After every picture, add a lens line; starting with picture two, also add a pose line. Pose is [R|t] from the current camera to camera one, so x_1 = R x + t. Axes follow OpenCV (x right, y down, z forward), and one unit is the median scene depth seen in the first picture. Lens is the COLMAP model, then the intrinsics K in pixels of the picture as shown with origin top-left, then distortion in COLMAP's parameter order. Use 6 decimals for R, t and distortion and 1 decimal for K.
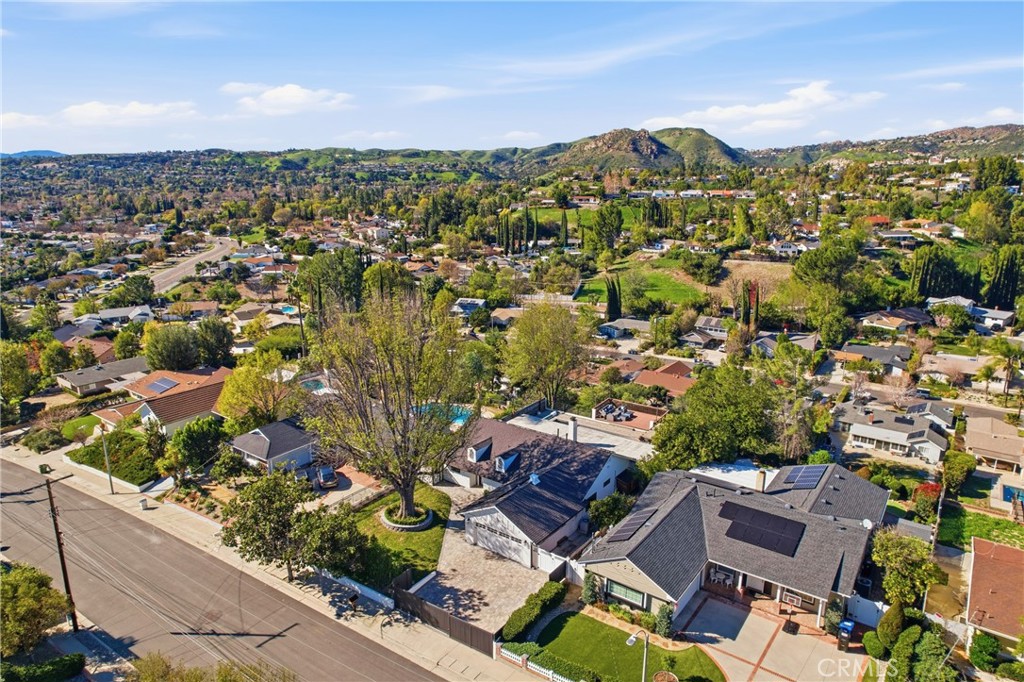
lens RADIAL K [[656.3, 0, 520.7], [0, 656.3, 324.1], [0, 0, 1]] dist [-0.086218, 0.080956]
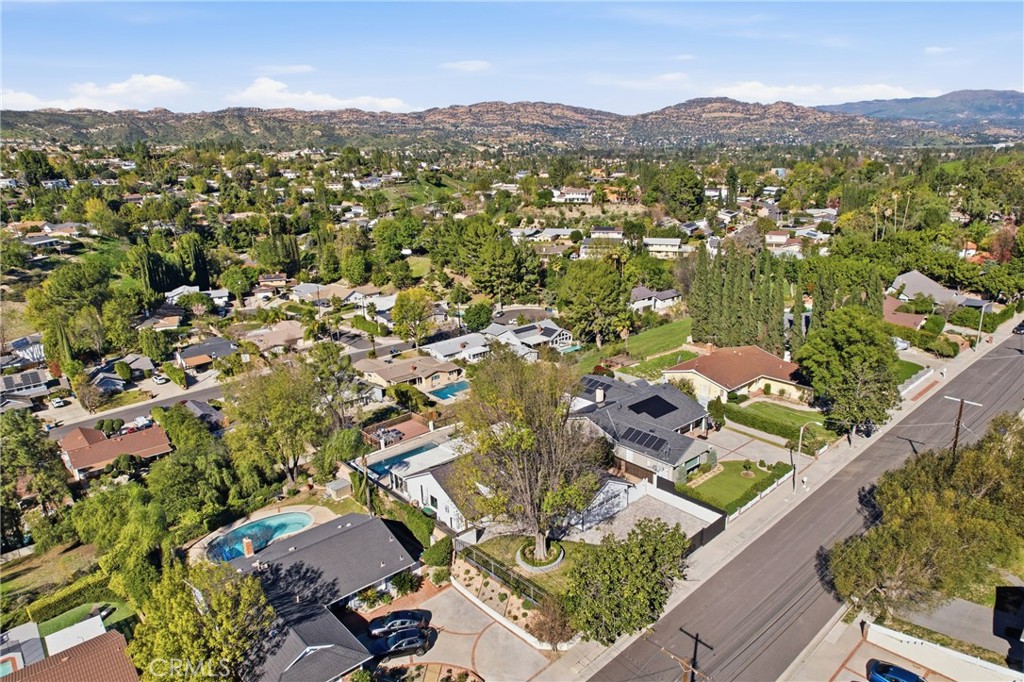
lens RADIAL K [[674.5, 0, 513.1], [0, 674.5, 313.3], [0, 0, 1]] dist [-0.078893, 0.084736]
pose [[0.228396, -0.243475, 0.942632, -0.194352], [0.247521, 0.950931, 0.185645, -0.050639], [-0.941578, 0.190921, 0.277454, 0.117390]]
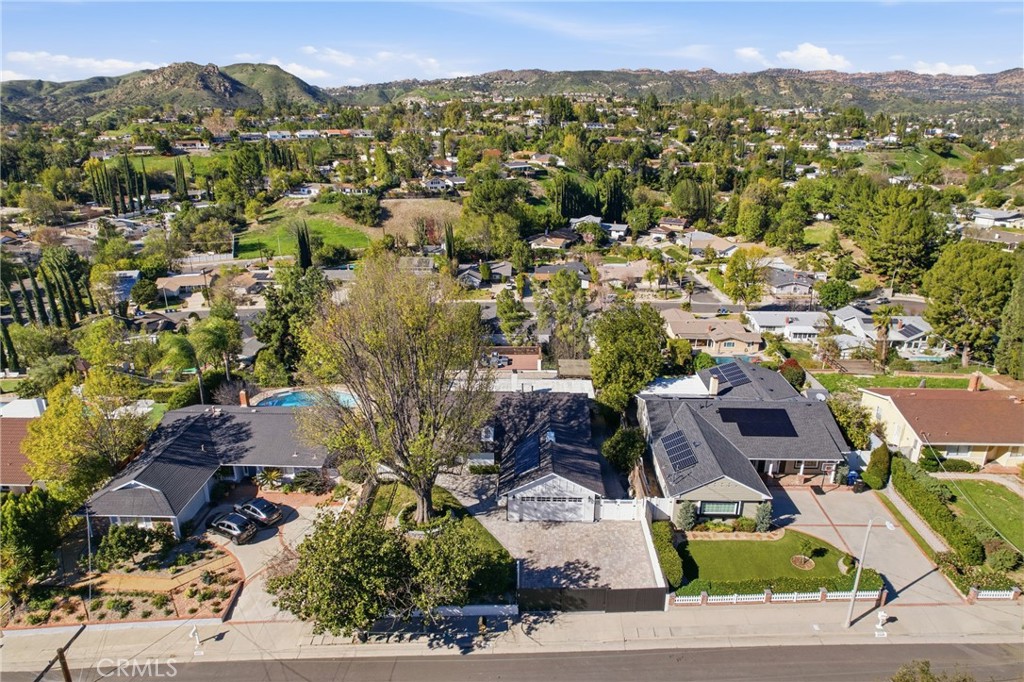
lens RADIAL K [[656.3, 0, 520.7], [0, 656.3, 324.1], [0, 0, 1]] dist [-0.086218, 0.080956]
pose [[0.821027, -0.172699, 0.544142, -0.087070], [0.124019, 0.984339, 0.125282, -0.009038], [-0.557256, -0.035376, 0.829587, 0.038790]]
